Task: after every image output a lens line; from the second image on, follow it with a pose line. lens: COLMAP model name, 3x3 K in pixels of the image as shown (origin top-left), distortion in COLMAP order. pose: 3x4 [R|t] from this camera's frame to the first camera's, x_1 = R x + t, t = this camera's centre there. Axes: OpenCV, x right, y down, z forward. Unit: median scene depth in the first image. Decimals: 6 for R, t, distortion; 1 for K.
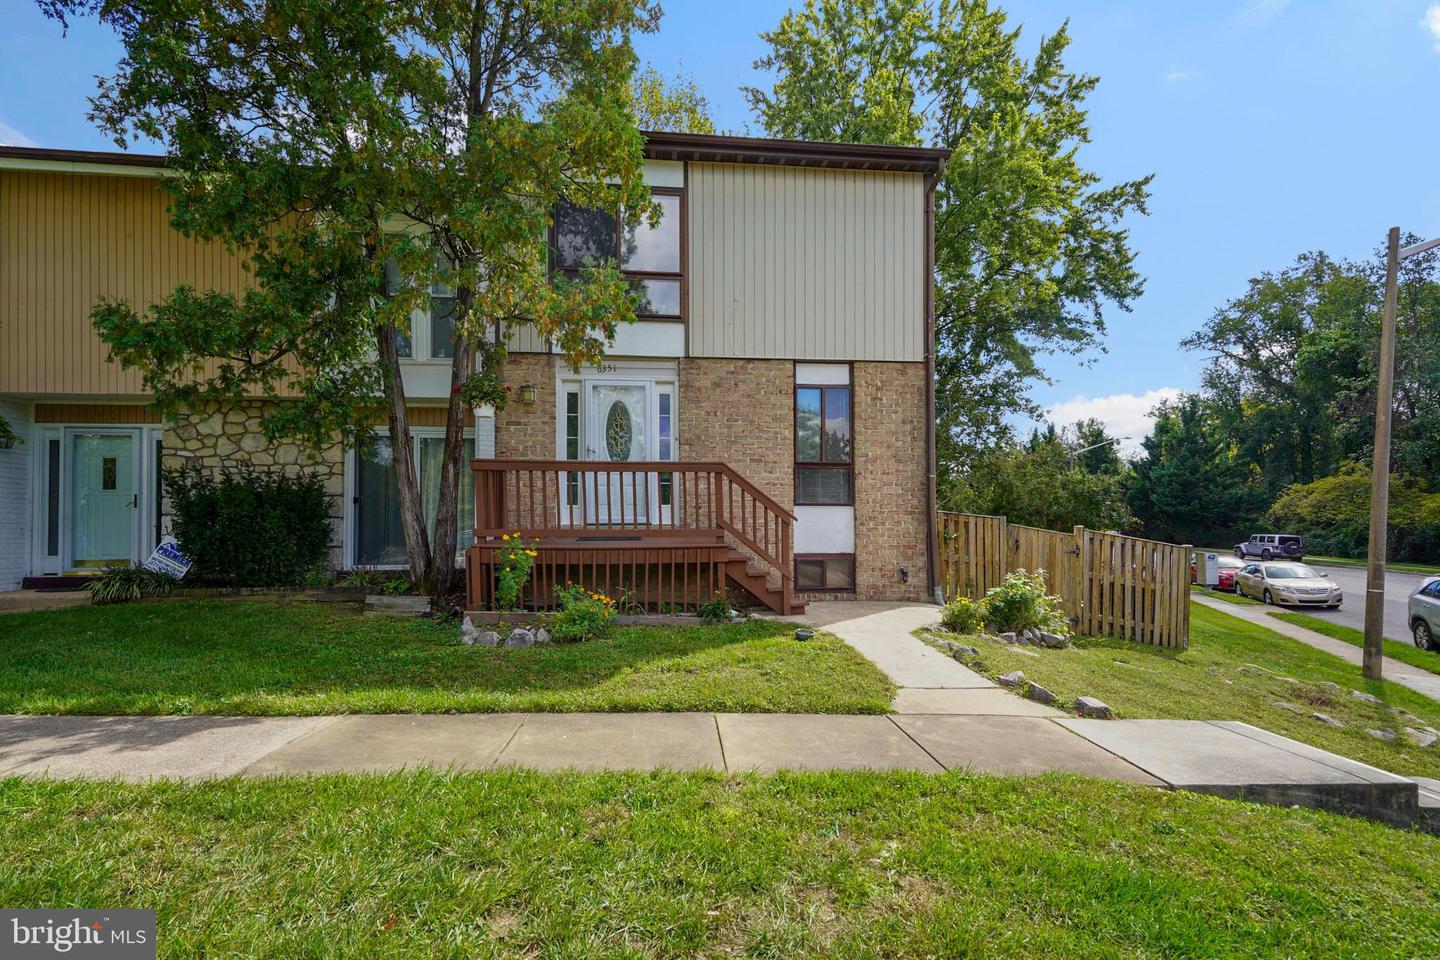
lens RADIAL K [[655.3, 0, 729.3], [0, 655.3, 515.0], [0, 0, 1]] dist [-0.011318, -0.000651]
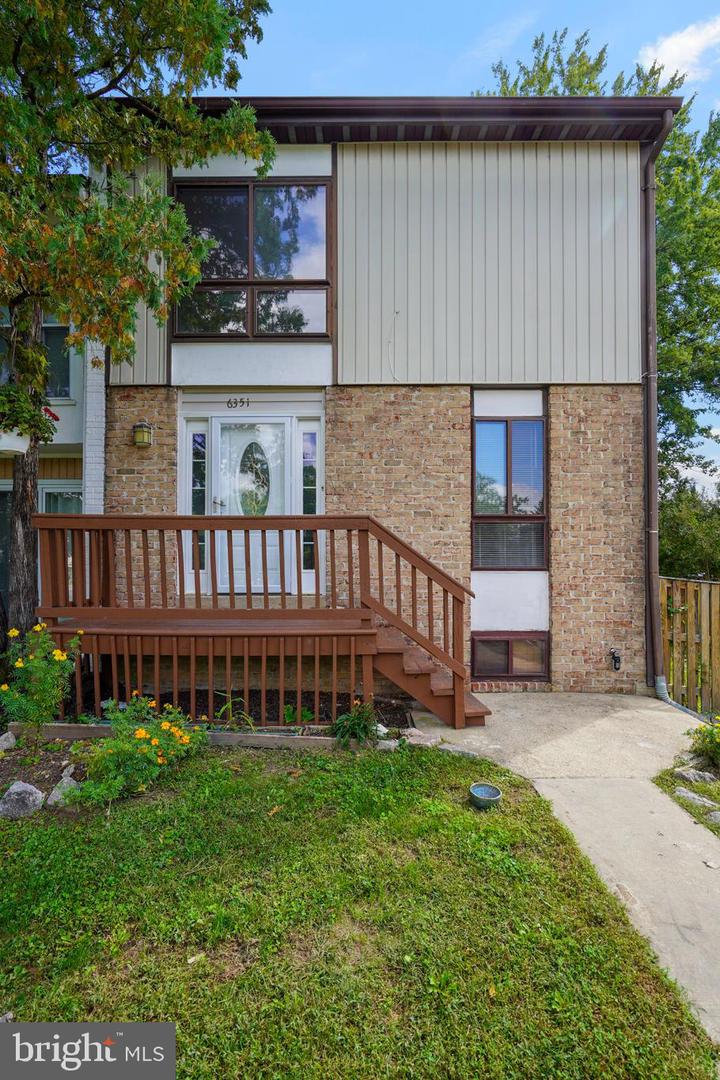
lens RADIAL K [[491.4, 0, 376.1], [0, 491.4, 564.3], [0, 0, 1]] dist [-0.011318, -0.000651]
pose [[0.994951, 0.000066, -0.100358, 0.044642], [0.001225, 0.999917, 0.012809, -0.029673], [0.100350, -0.012867, 0.994869, 0.402272]]
